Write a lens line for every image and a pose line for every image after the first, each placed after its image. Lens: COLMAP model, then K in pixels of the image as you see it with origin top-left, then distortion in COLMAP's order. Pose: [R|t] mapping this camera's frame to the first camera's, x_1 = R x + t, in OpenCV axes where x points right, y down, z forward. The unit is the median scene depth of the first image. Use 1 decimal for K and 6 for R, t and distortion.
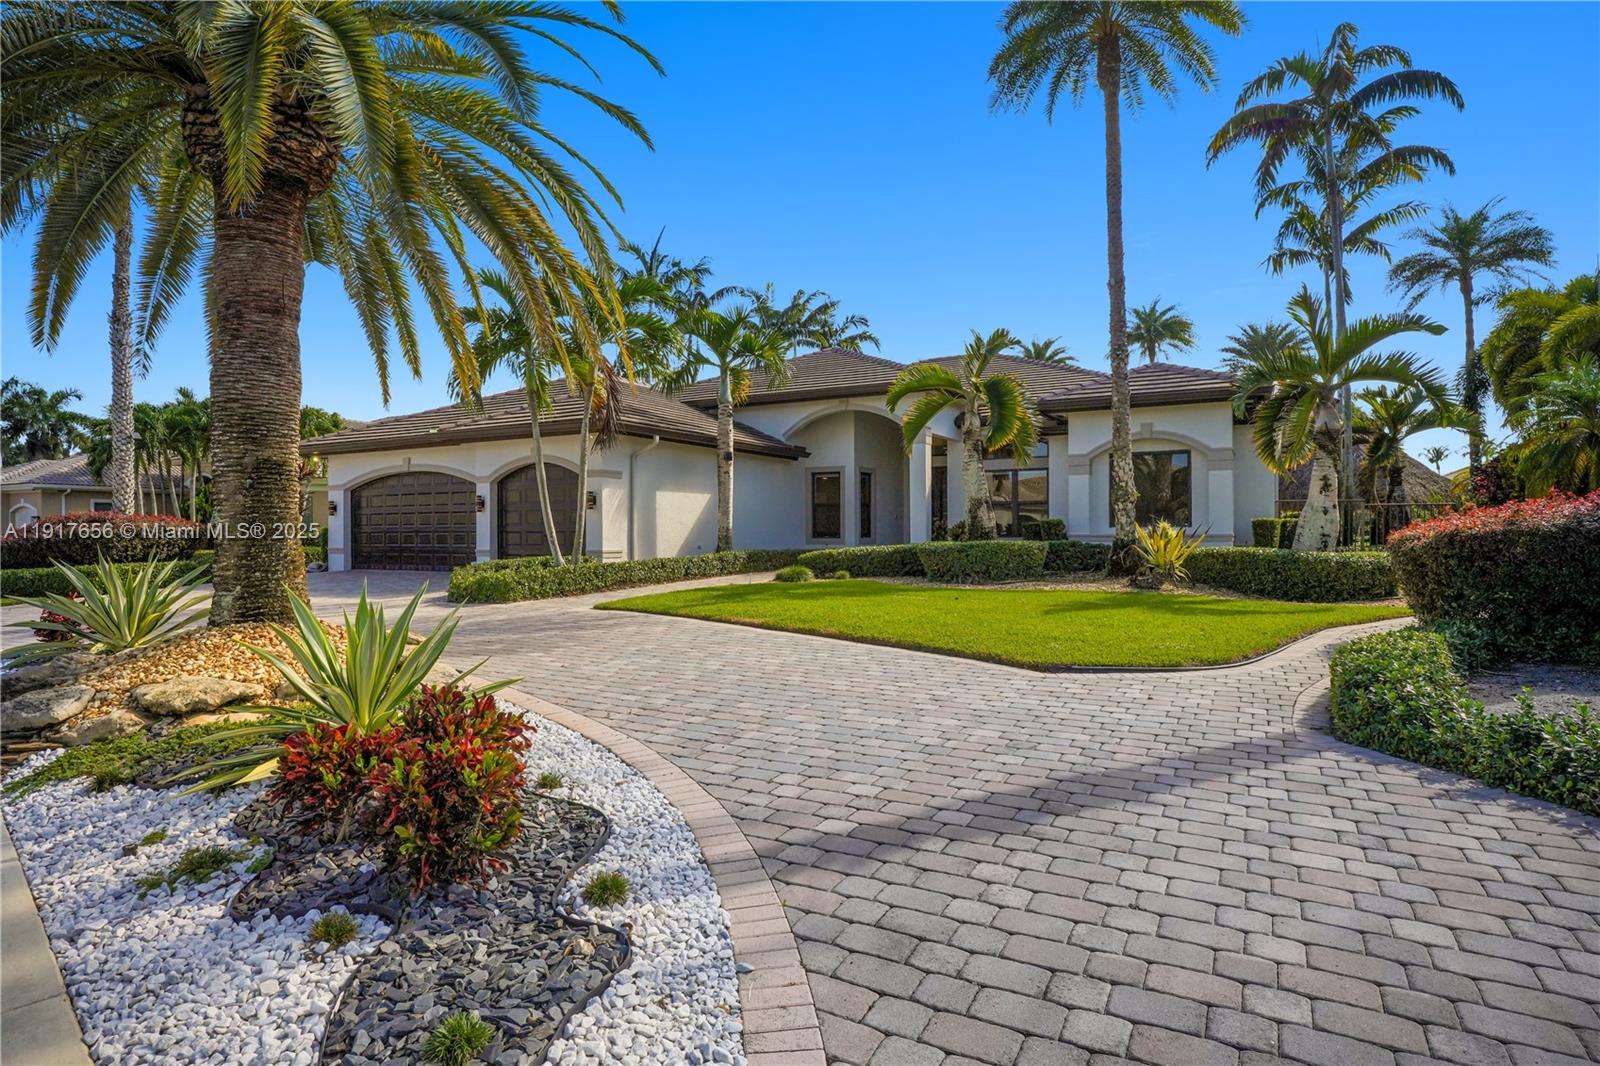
lens RADIAL K [[871.8, 0, 800.2], [0, 871.8, 525.7], [0, 0, 1]] dist [-0.015031, -0.001041]
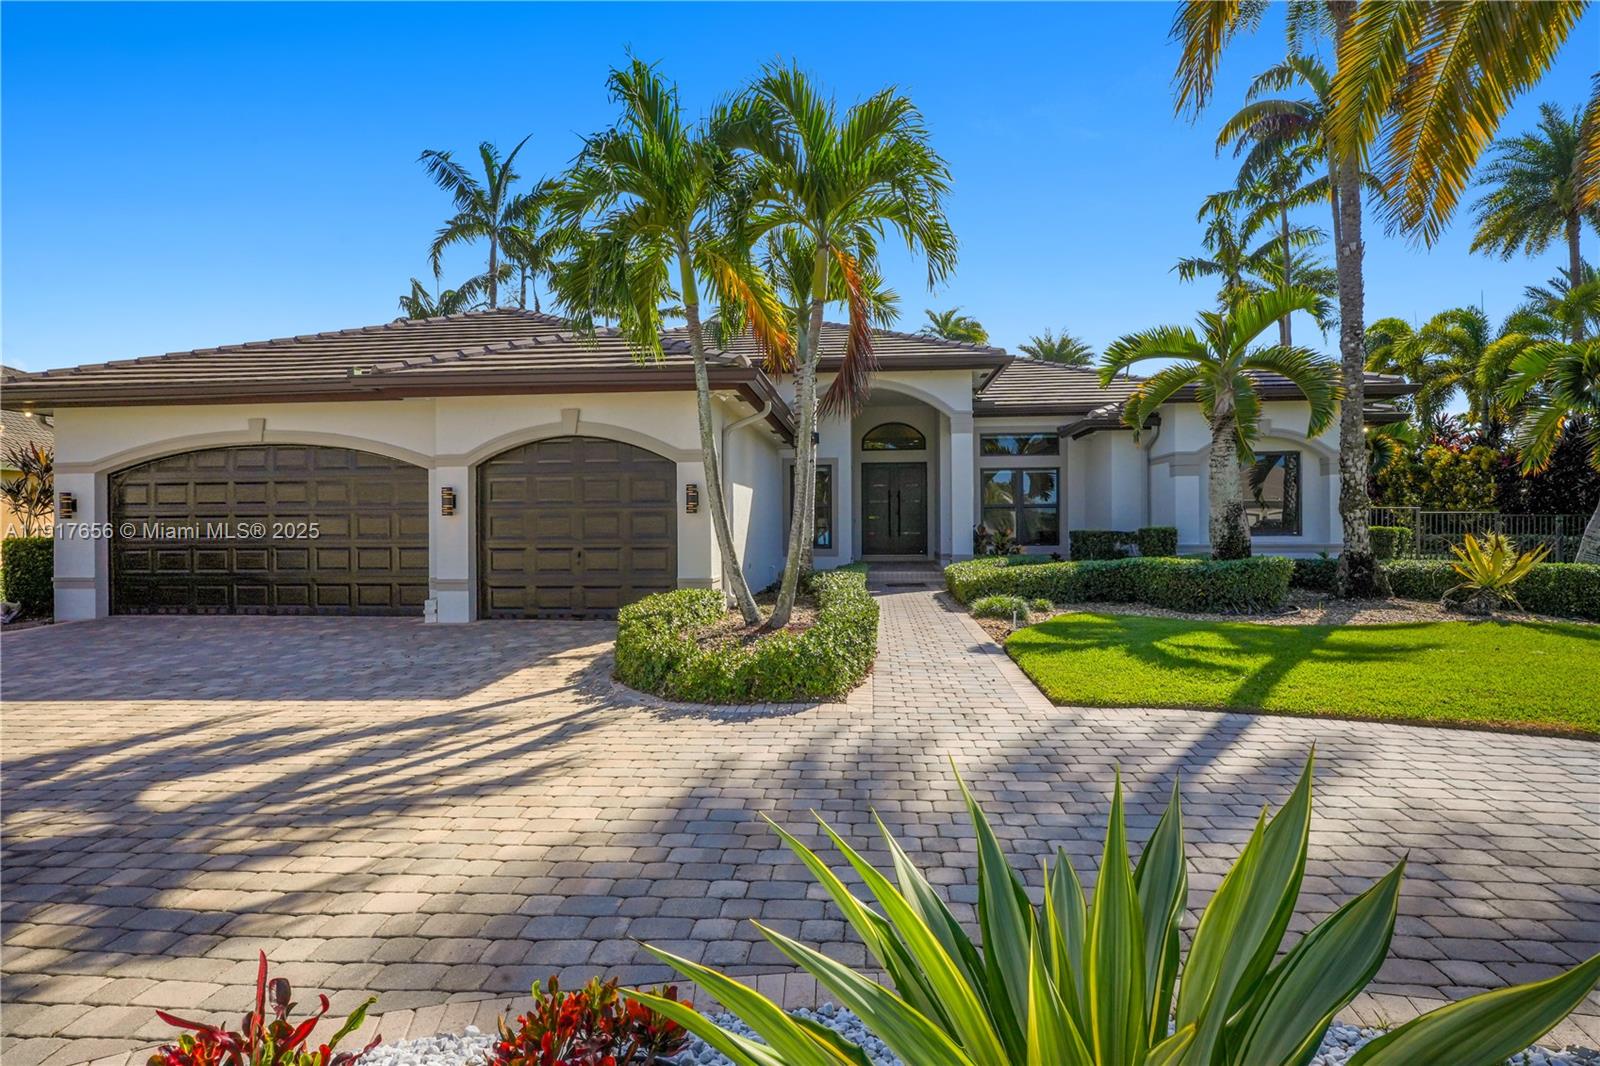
lens RADIAL K [[871.8, 0, 804.9], [0, 871.8, 520.9], [0, 0, 1]] dist [-0.015031, -0.001041]
pose [[0.919652, 0.003034, 0.392722, -0.374748], [-0.000655, 0.999981, -0.006192, -0.008523], [-0.392733, 0.005437, 0.919636, 0.363393]]
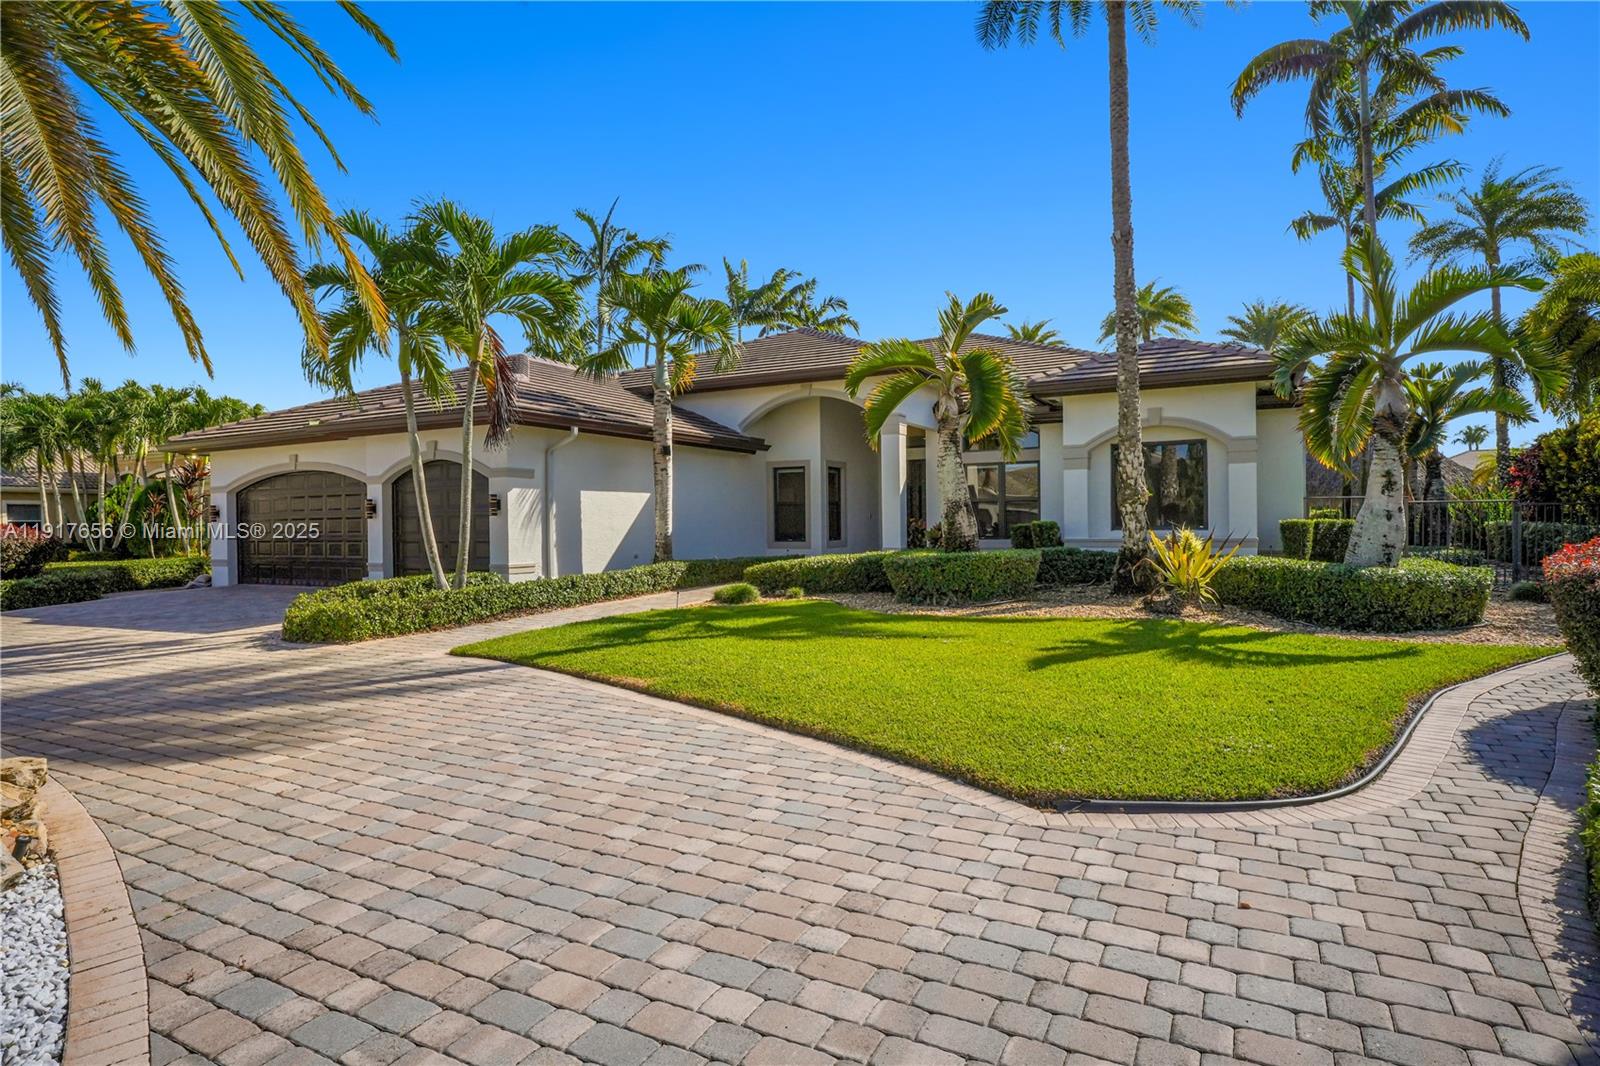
lens RADIAL K [[871.8, 0, 800.3], [0, 871.8, 532.9], [0, 0, 1]] dist [-0.015031, -0.001041]
pose [[0.999900, -0.007915, 0.011706, 0.039273], [0.007694, 0.999794, 0.018795, -0.014416], [-0.011852, -0.018703, 0.999755, 0.149782]]
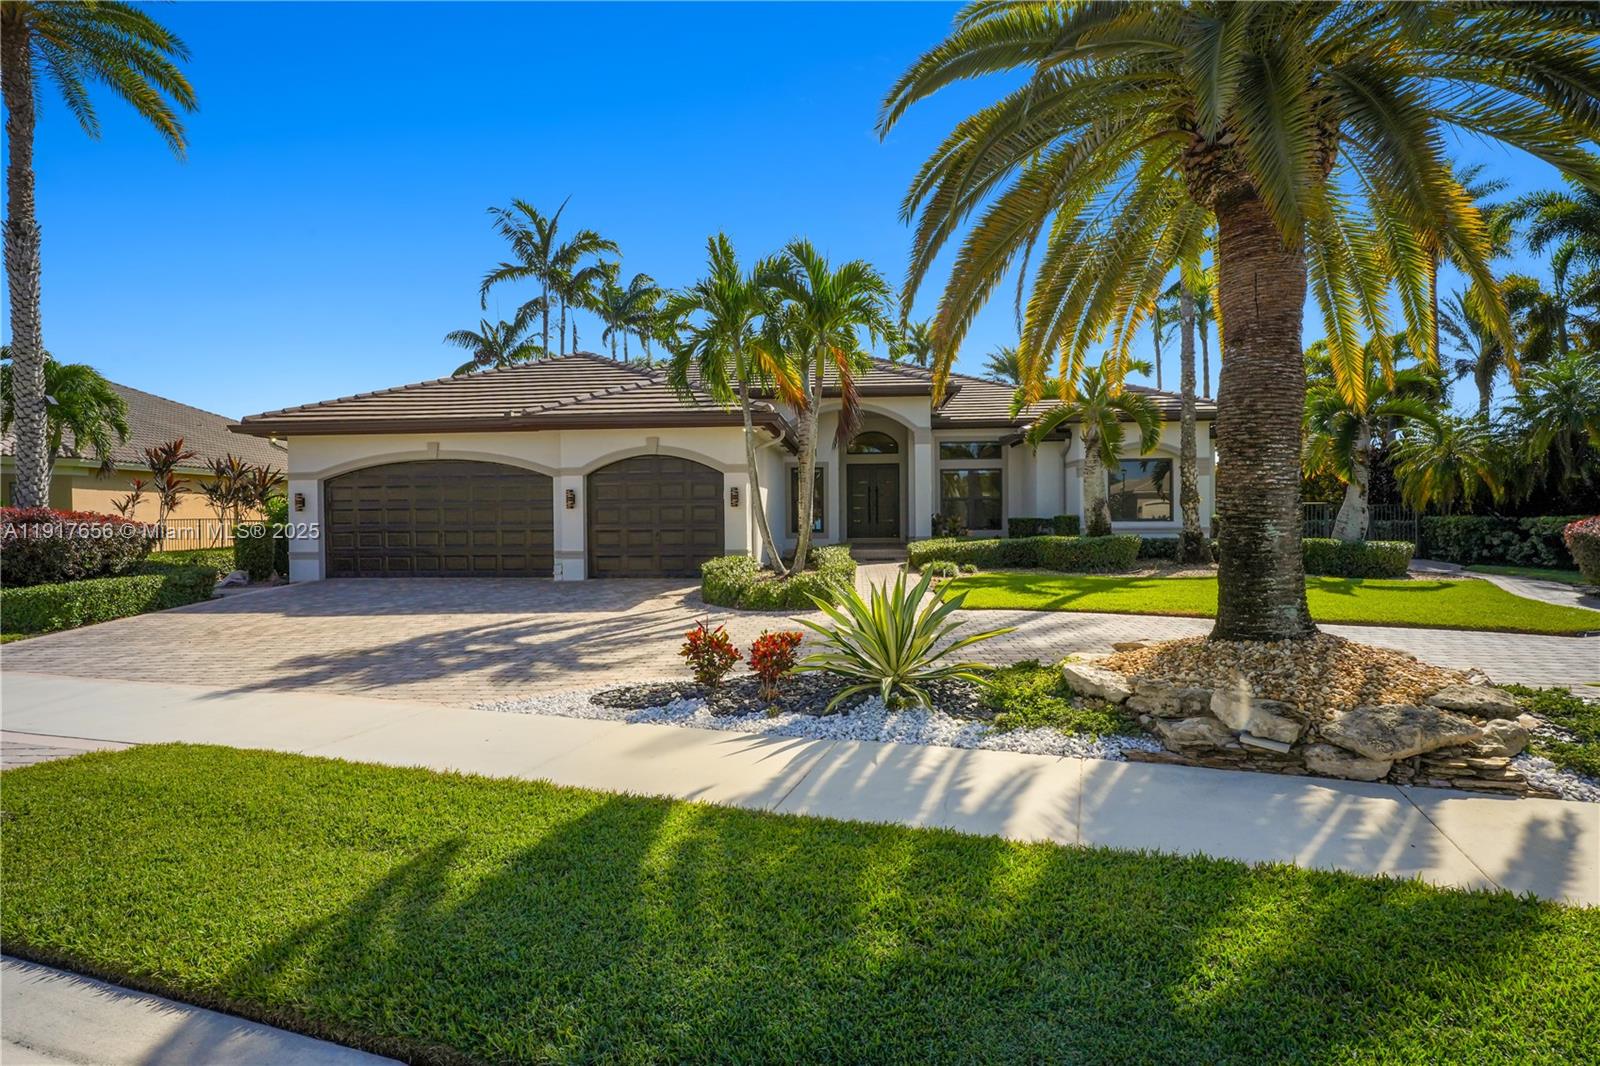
lens RADIAL K [[871.8, 0, 809.7], [0, 871.8, 537.2], [0, 0, 1]] dist [-0.015031, -0.001041]
pose [[0.911049, -0.012190, 0.412119, -0.508177], [0.002171, 0.999691, 0.024769, -0.007904], [-0.412293, -0.021670, 0.910793, 0.096888]]
